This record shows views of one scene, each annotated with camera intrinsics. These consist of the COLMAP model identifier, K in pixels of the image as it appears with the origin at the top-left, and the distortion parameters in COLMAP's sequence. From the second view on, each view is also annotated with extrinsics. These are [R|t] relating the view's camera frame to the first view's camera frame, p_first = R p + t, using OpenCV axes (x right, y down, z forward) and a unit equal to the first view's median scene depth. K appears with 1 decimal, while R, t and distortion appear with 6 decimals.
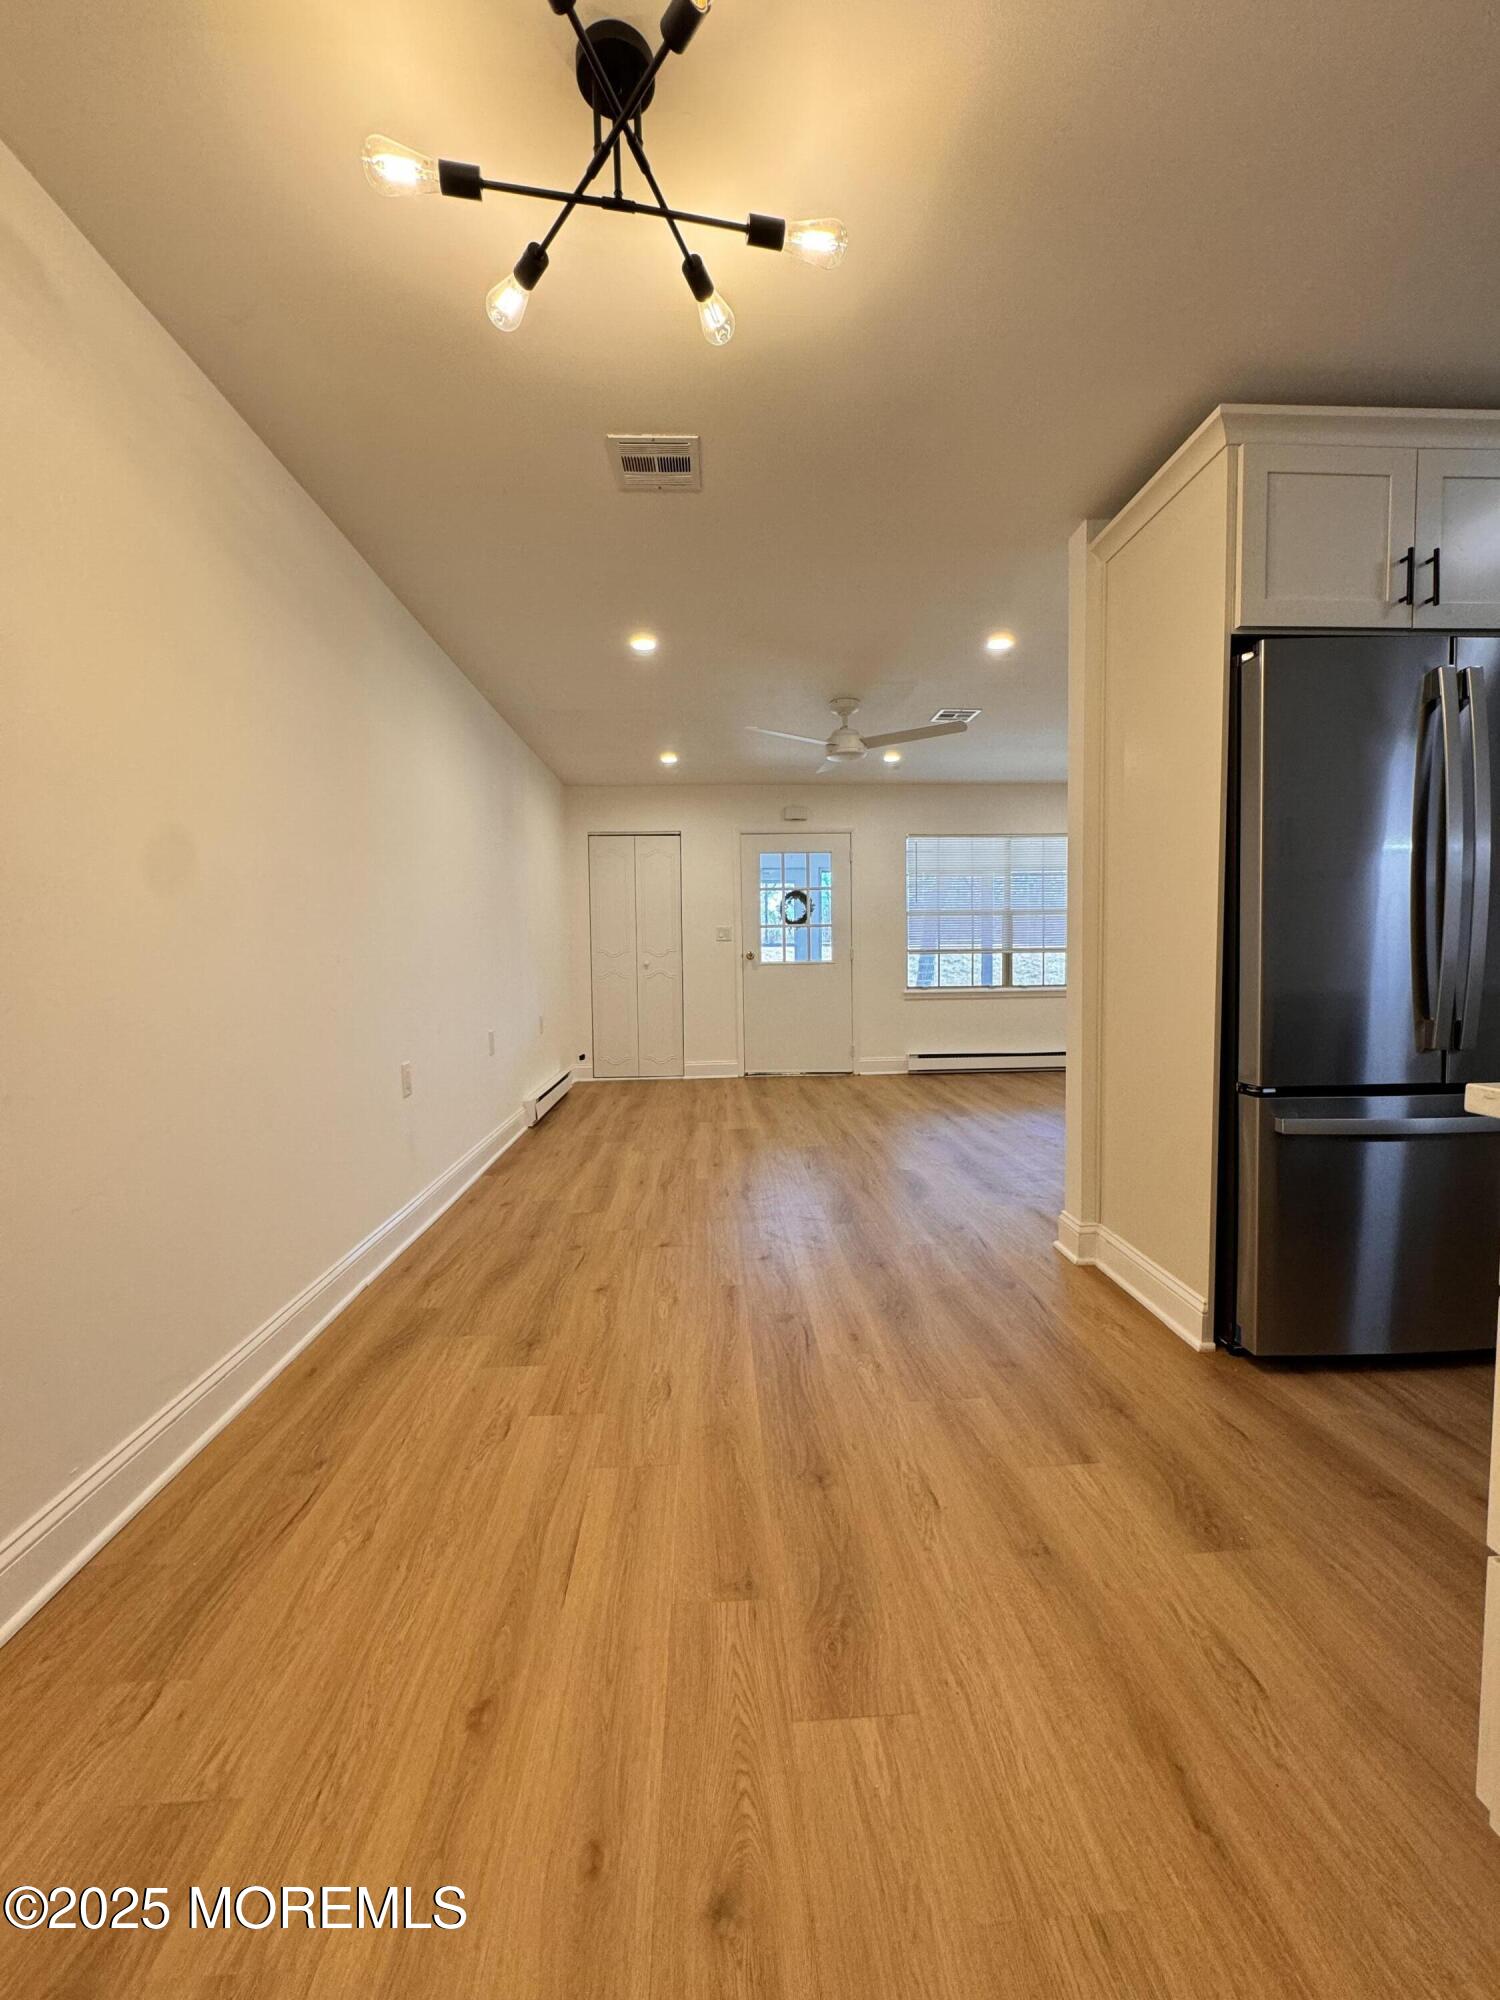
lens RADIAL K [[798.4, 0, 750.0], [0, 798.4, 1000.0], [0, 0, 1]] dist [-0.002290, 0.000153]
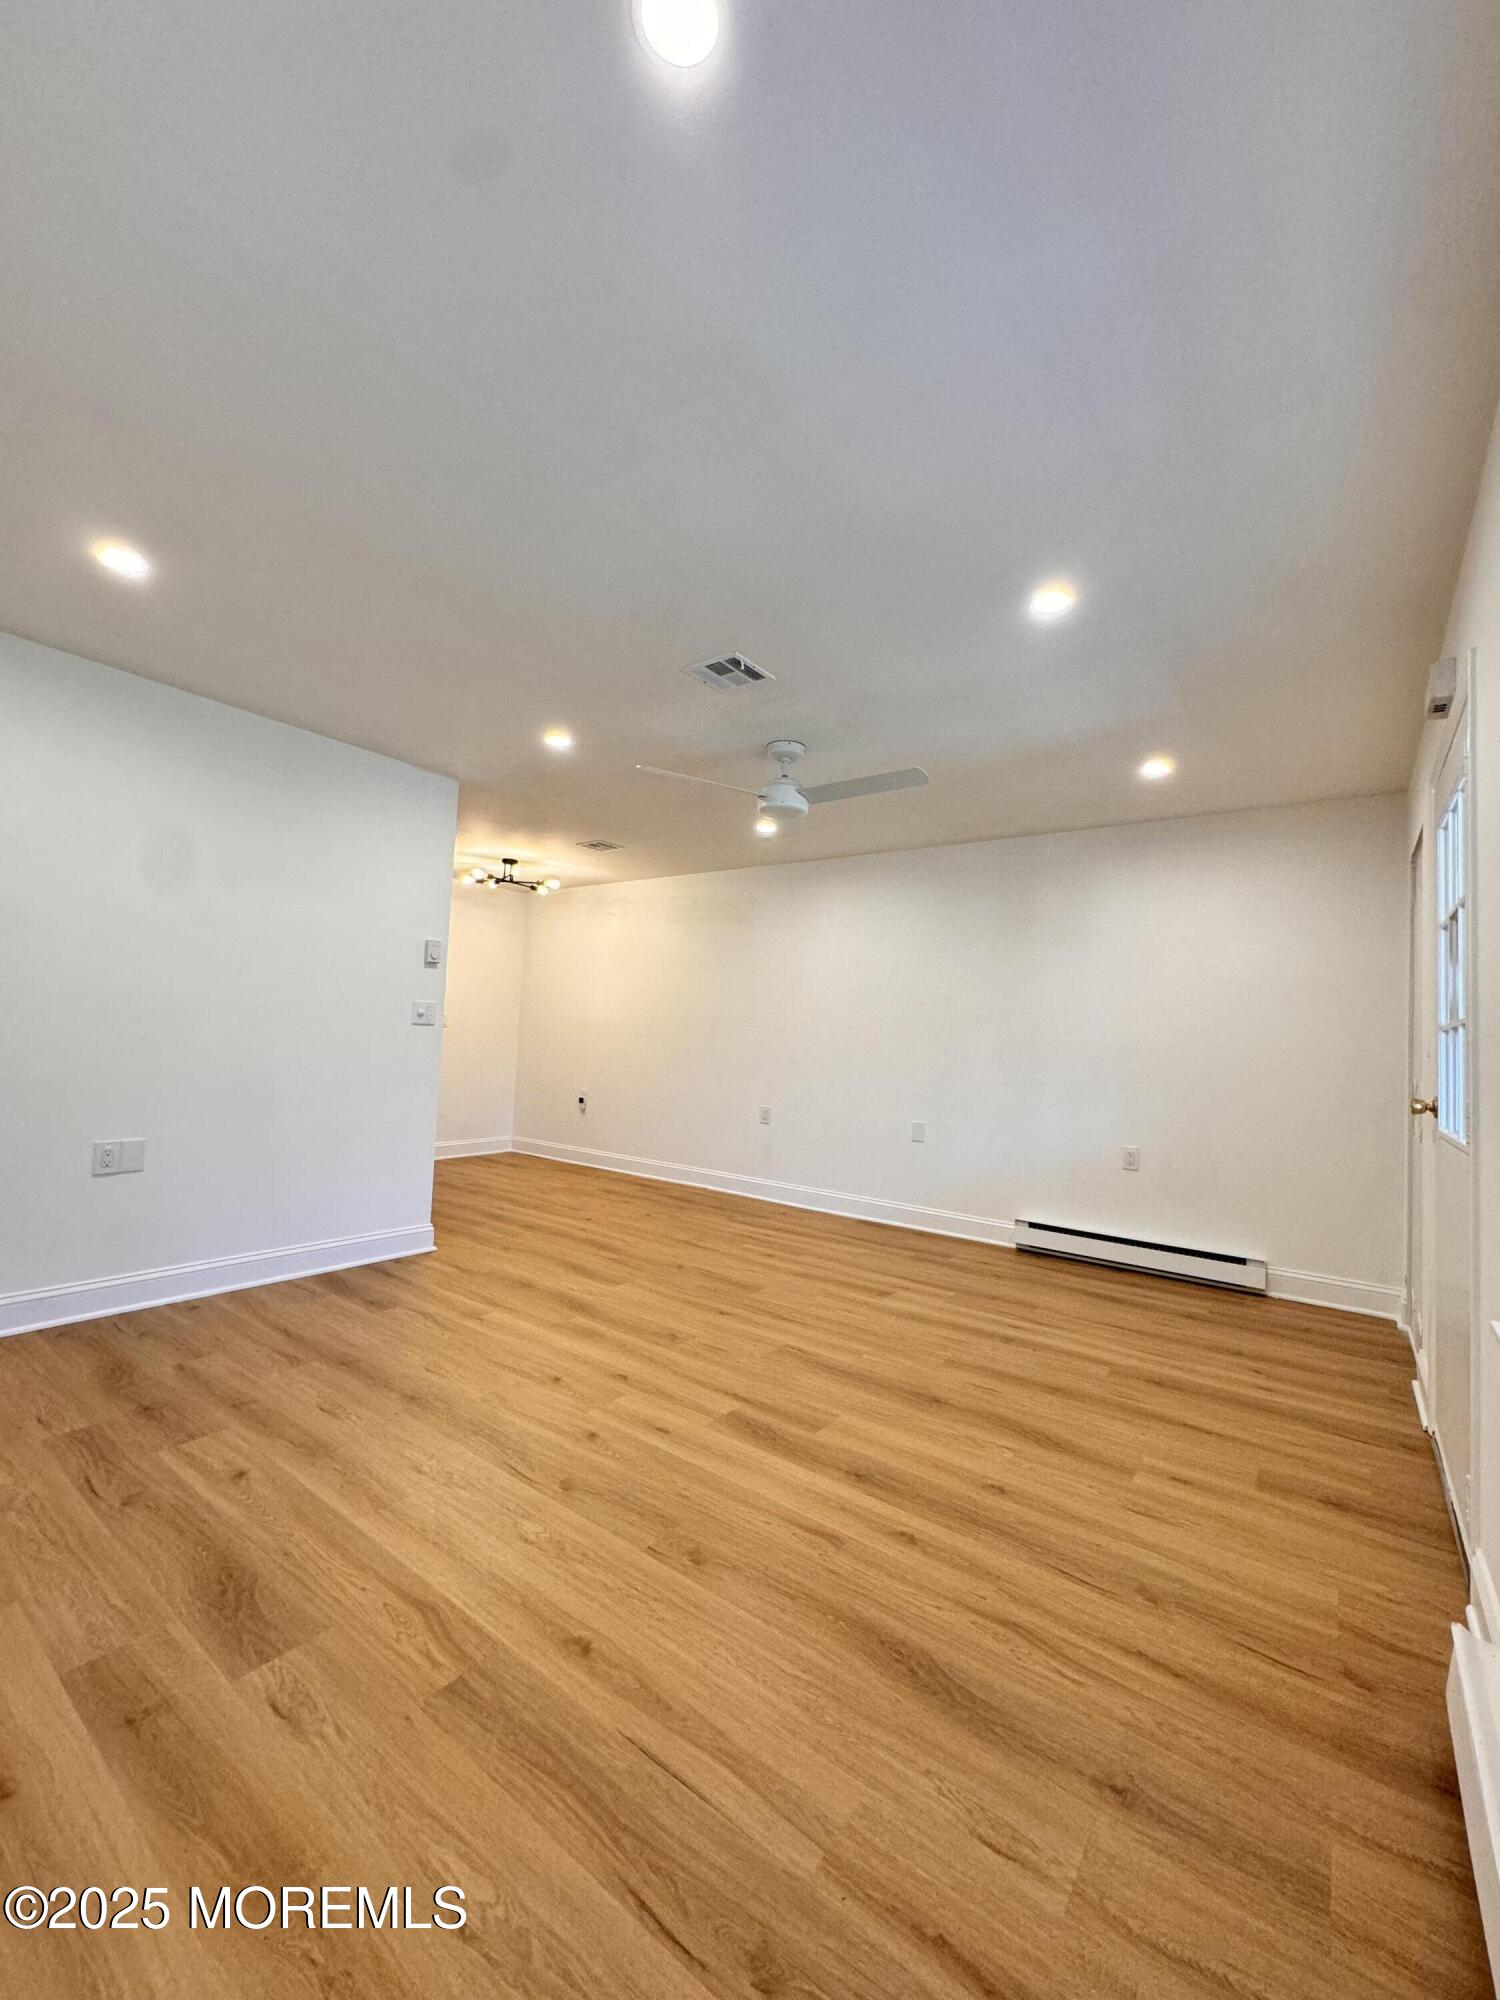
lens RADIAL K [[798.4, 0, 750.0], [0, 798.4, 1000.0], [0, 0, 1]] dist [-0.002290, 0.000153]
pose [[-0.633551, -0.050201, -0.772070, 1.479417], [-0.083146, 0.996531, 0.003433, -0.244089], [0.769220, 0.066370, -0.635528, 2.957002]]
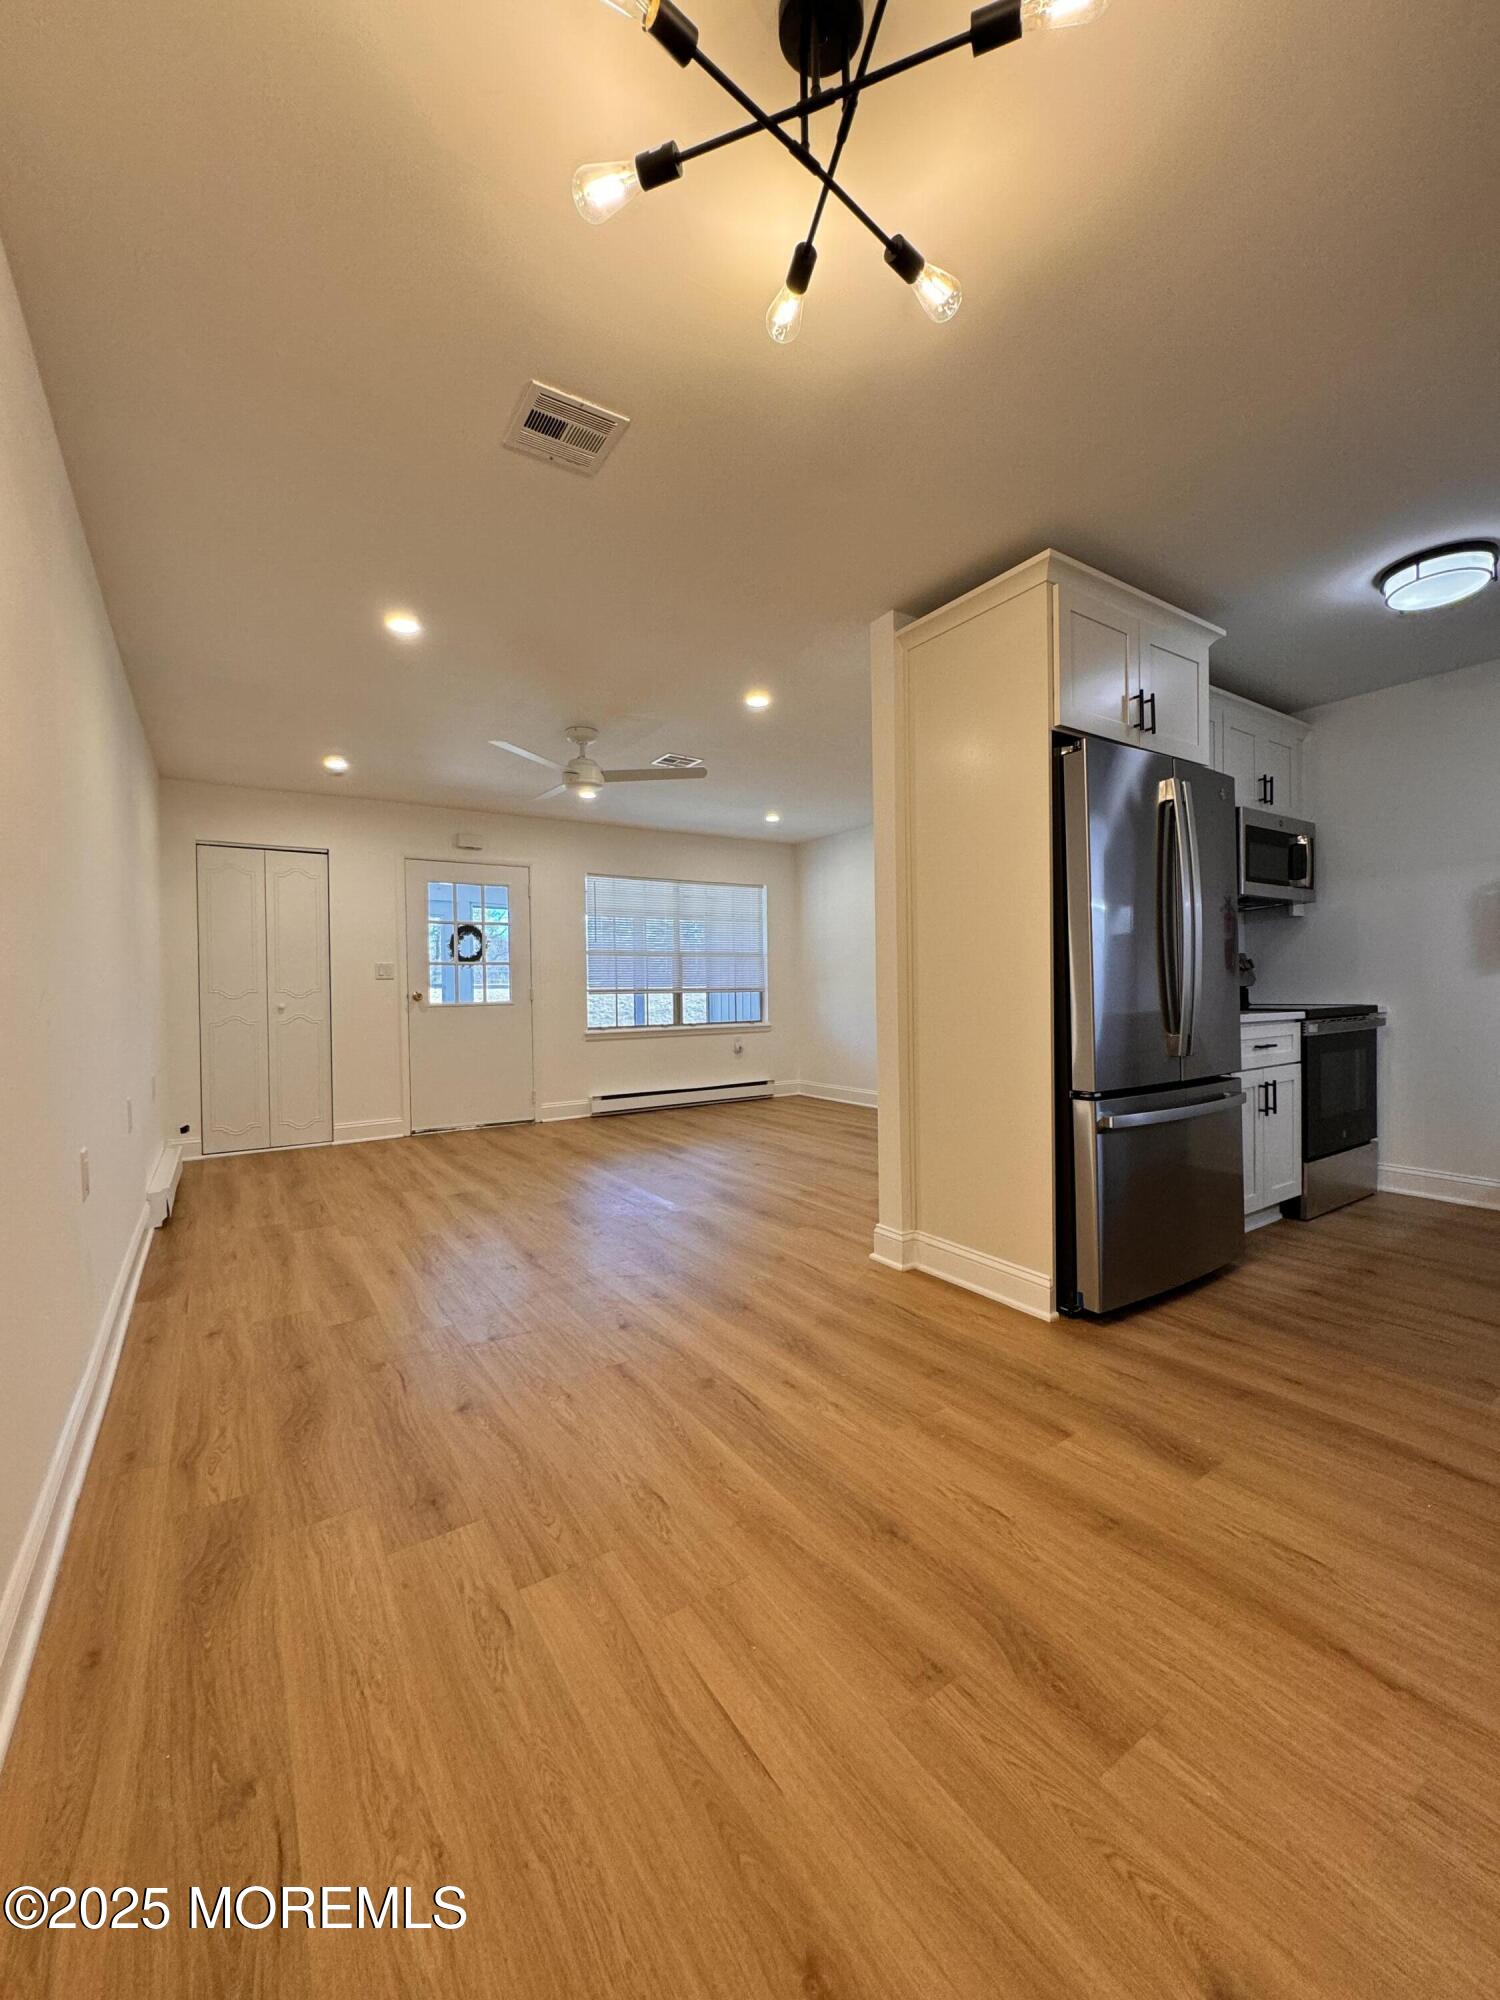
lens RADIAL K [[798.4, 0, 750.0], [0, 798.4, 1000.0], [0, 0, 1]] dist [-0.002290, 0.000153]
pose [[0.860490, -0.005999, 0.509432, -0.393367], [0.034097, 0.998367, -0.045837, 0.003735], [-0.508325, 0.056813, 0.859289, 0.172170]]
